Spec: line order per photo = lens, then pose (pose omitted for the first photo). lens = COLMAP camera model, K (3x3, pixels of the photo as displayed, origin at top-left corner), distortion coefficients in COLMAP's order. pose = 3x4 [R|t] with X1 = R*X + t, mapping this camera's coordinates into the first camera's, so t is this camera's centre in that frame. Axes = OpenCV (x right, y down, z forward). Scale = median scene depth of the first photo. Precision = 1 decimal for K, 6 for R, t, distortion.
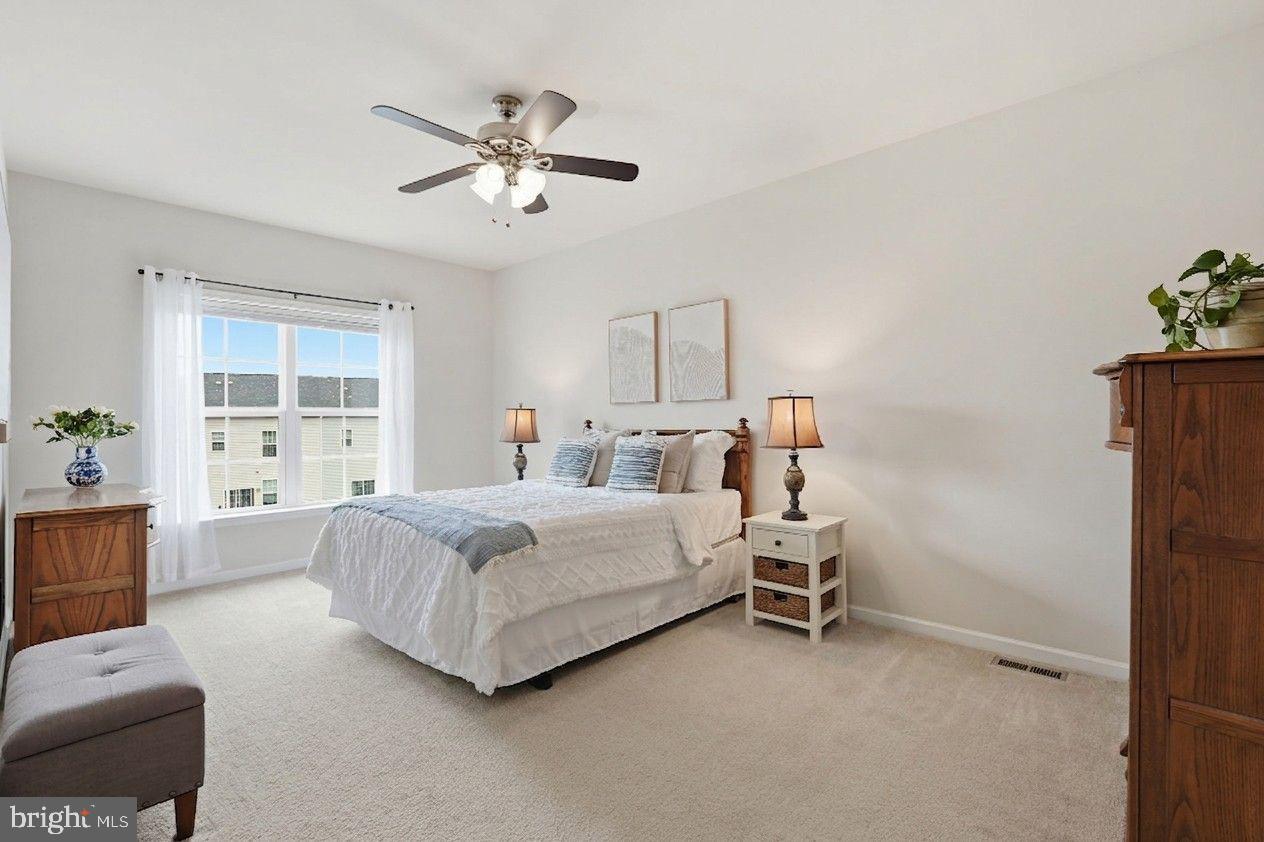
lens RADIAL K [[573.0, 0, 629.9], [0, 573.0, 427.4], [0, 0, 1]] dist [-0.001671, 0.000619]
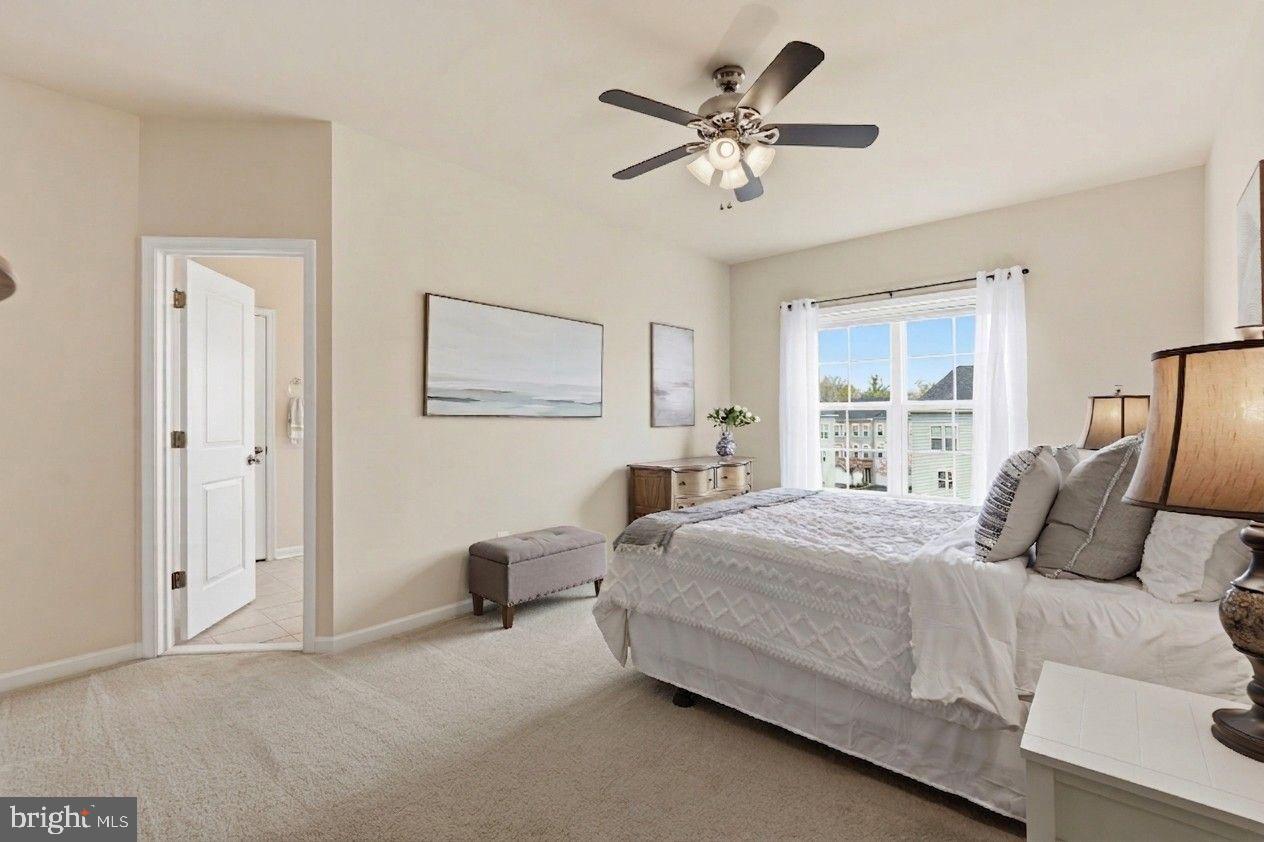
lens RADIAL K [[555.8, 0, 632.0], [0, 555.8, 421.0], [0, 0, 1]] dist [-0.000003, 0.000339]
pose [[0.039837, 0.014980, -0.999094, 0.564583], [-0.007045, 0.999867, 0.014711, -0.014524], [0.999181, 0.006452, 0.039937, 0.668515]]
